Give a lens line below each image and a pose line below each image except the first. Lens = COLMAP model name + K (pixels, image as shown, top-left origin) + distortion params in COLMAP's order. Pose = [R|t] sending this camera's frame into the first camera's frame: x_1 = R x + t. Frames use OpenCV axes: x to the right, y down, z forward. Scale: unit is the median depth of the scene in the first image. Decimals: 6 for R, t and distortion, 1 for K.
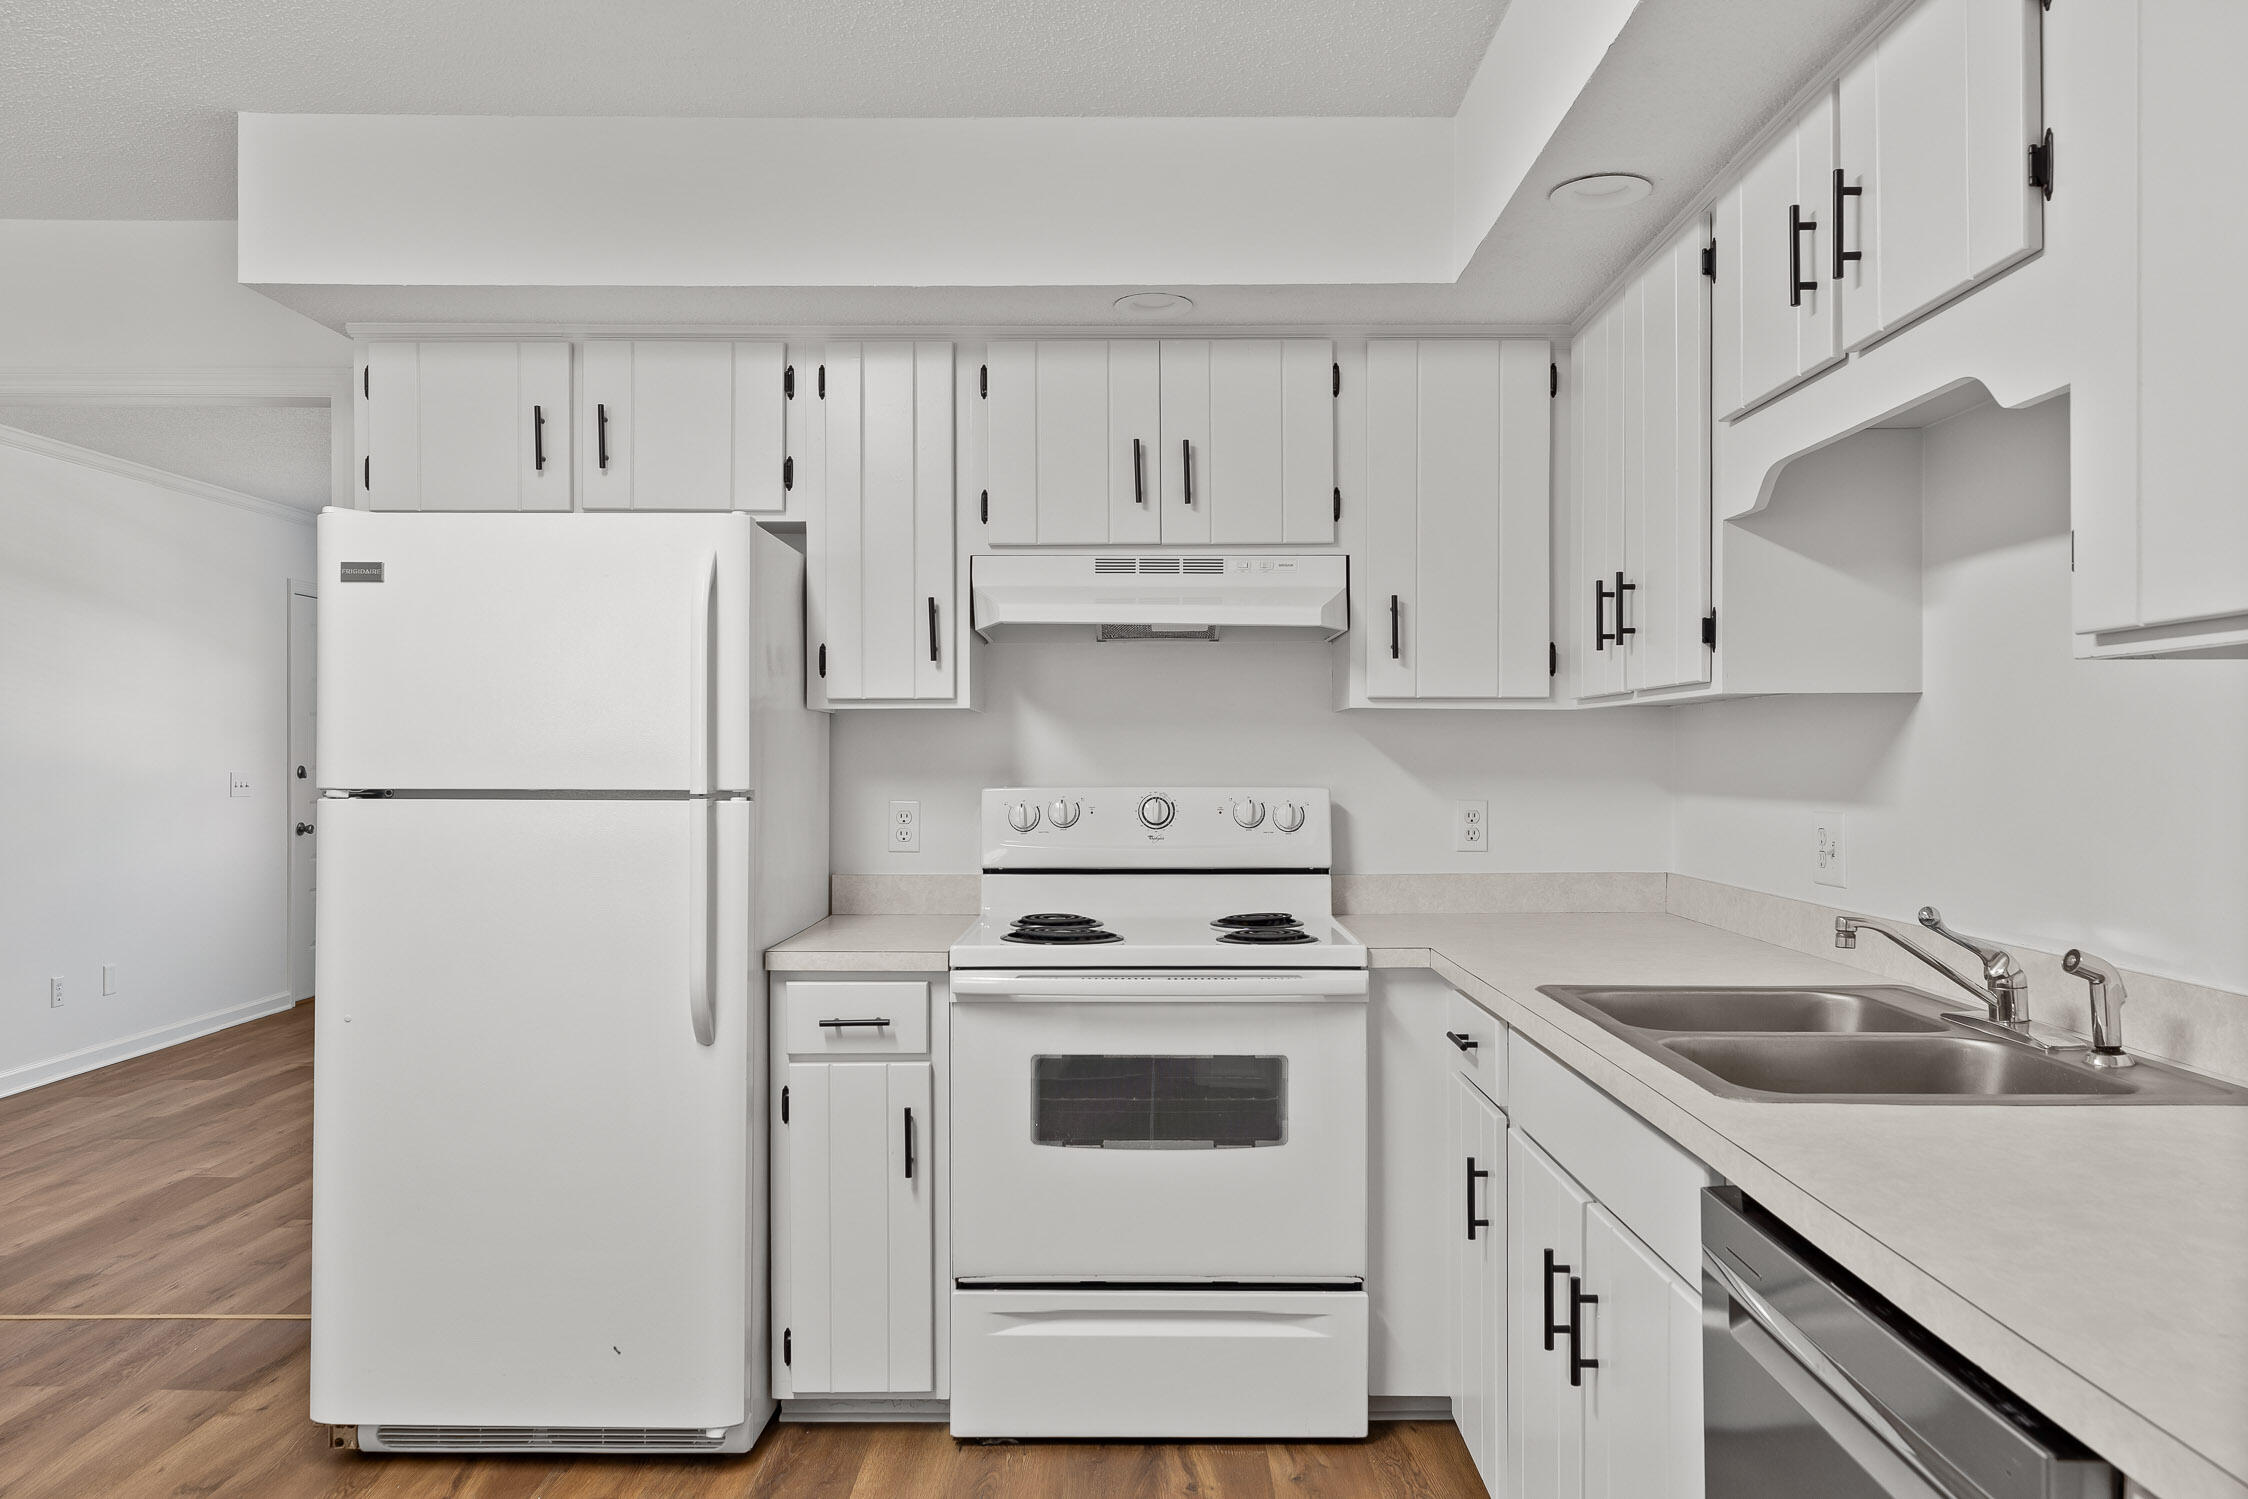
lens RADIAL K [[1639.1, 0, 1125.0], [0, 1639.1, 763.6], [0, 0, 1]] dist [0.010600, 0.000352]
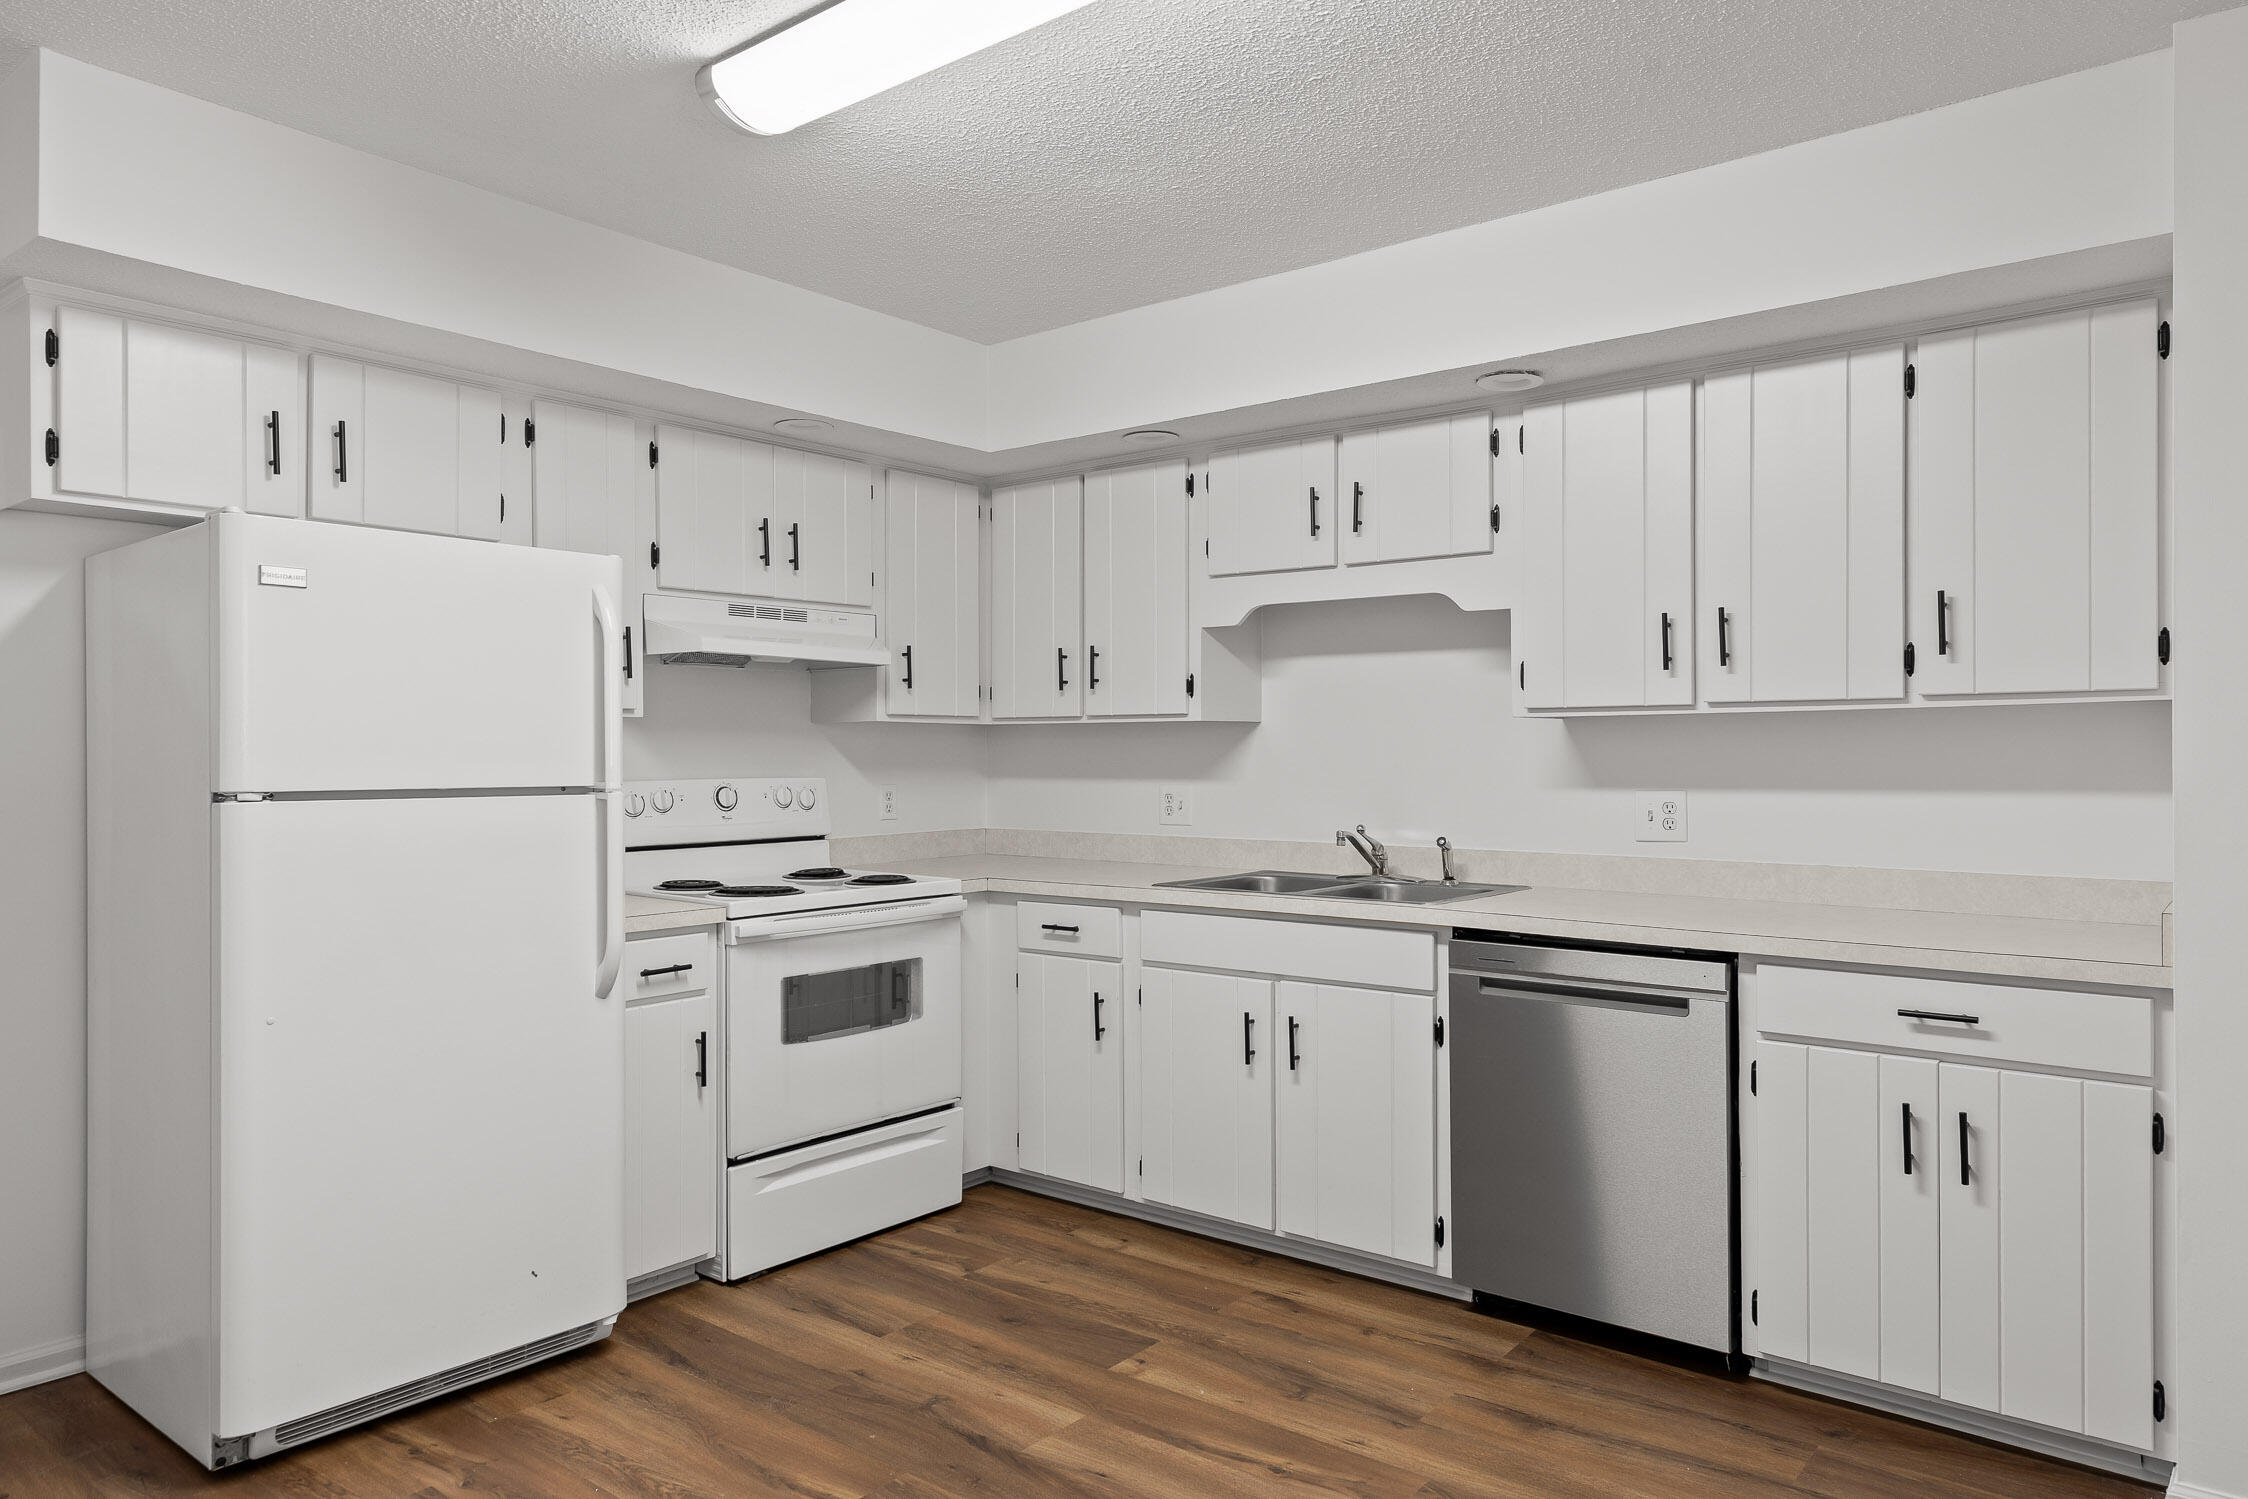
lens RADIAL K [[1439.8, 0, 1129.9], [0, 1439.8, 745.6], [0, 0, 1]] dist [0.007166, 0.000666]
pose [[0.622808, 0.001403, 0.782373, -0.767767], [0.004089, 0.999979, -0.005048, -0.005647], [-0.782364, 0.006343, 0.622789, 0.039268]]
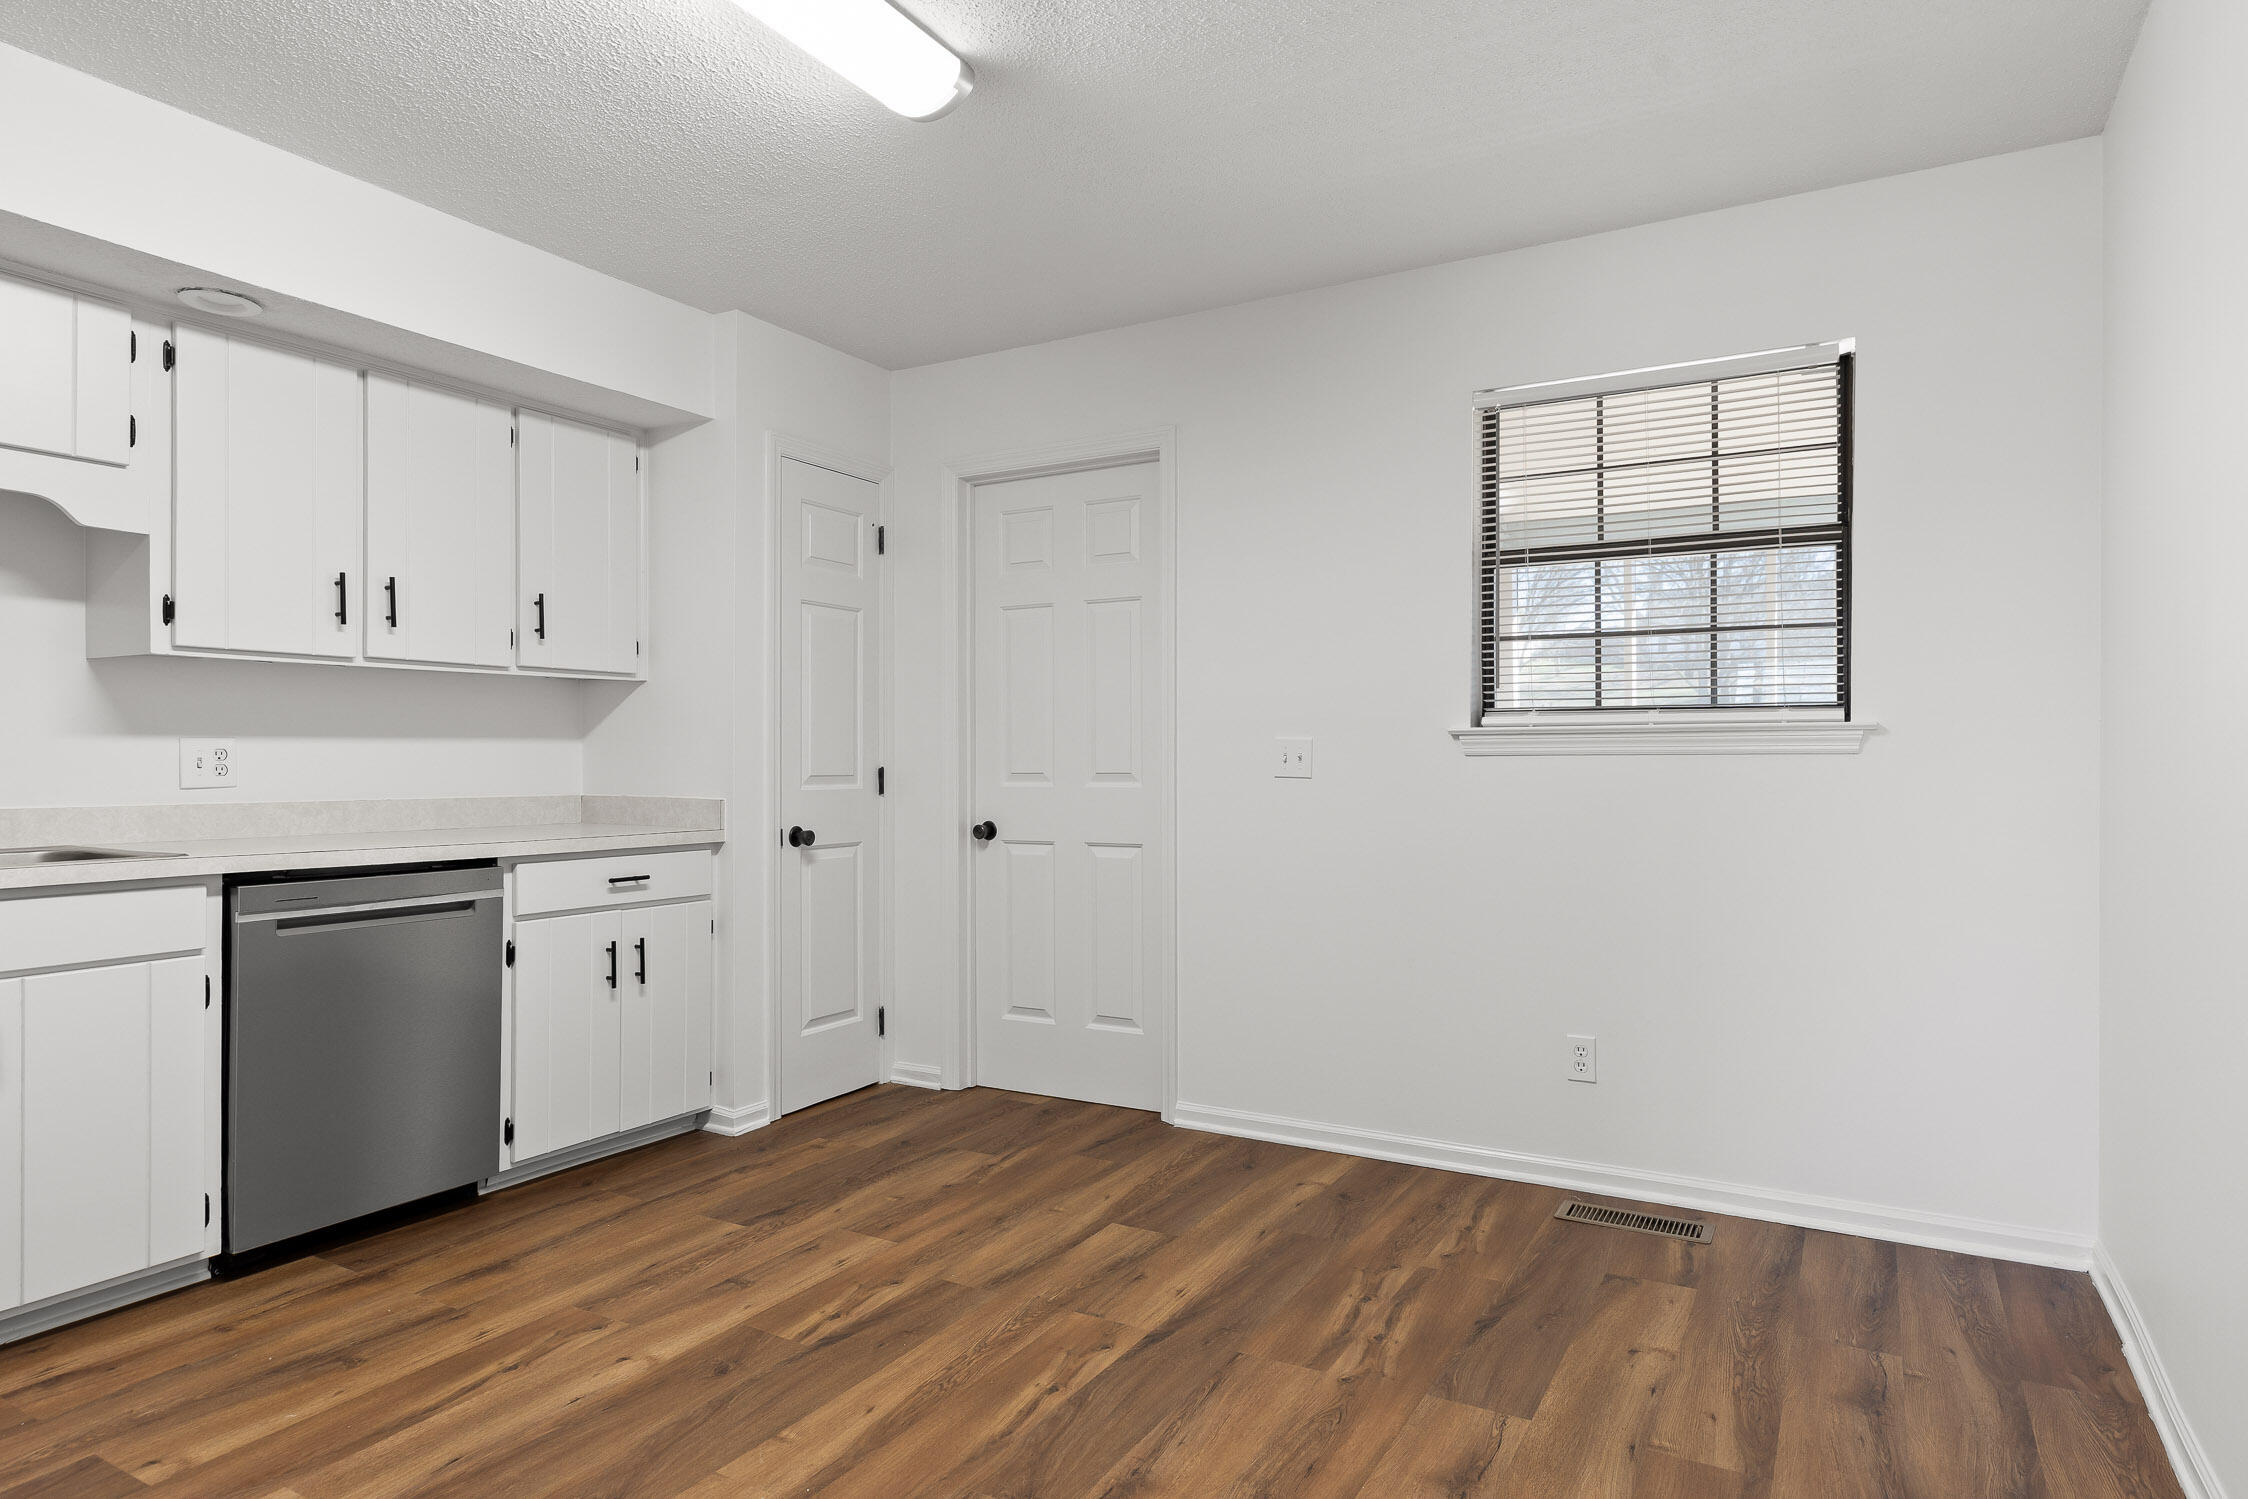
lens RADIAL K [[1302.3, 0, 1127.6], [0, 1302.3, 753.7], [0, 0, 1]] dist [-0.000400, -0.000200]
pose [[-0.874334, 0.001905, 0.485321, -0.764058], [-0.000826, 0.999985, -0.005415, 0.043722], [-0.485324, -0.005136, -0.874320, 0.973763]]
